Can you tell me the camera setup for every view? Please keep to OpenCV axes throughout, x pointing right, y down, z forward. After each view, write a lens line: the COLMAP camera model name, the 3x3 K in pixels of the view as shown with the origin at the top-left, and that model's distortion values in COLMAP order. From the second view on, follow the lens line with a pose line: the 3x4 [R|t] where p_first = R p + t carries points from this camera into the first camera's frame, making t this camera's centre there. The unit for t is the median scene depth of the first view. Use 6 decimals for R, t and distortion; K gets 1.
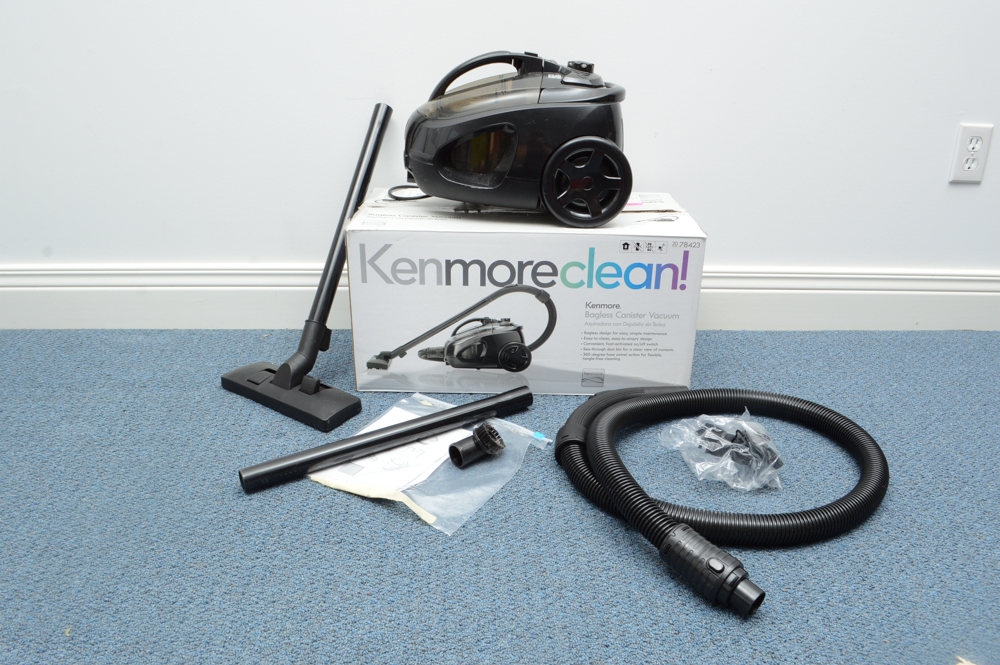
lens RADIAL K [[793.6, 0, 511.6], [0, 793.6, 343.8], [0, 0, 1]] dist [-0.089434, 0.014759]
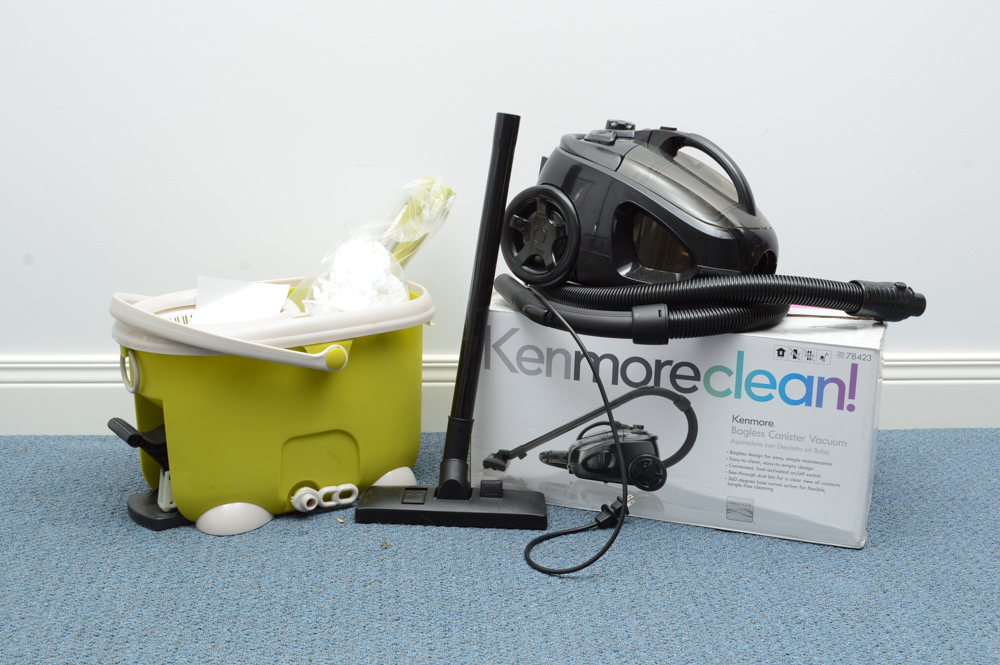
lens RADIAL K [[1302.7, 0, 499.9], [0, 1302.7, 332.1], [0, 0, 1]] dist [-0.045328, 0.000000]
pose [[0.999556, -0.008622, 0.028532, -0.136986], [0.013217, 0.986207, -0.164989, 0.170278], [-0.026716, 0.165293, 0.985883, -0.612740]]
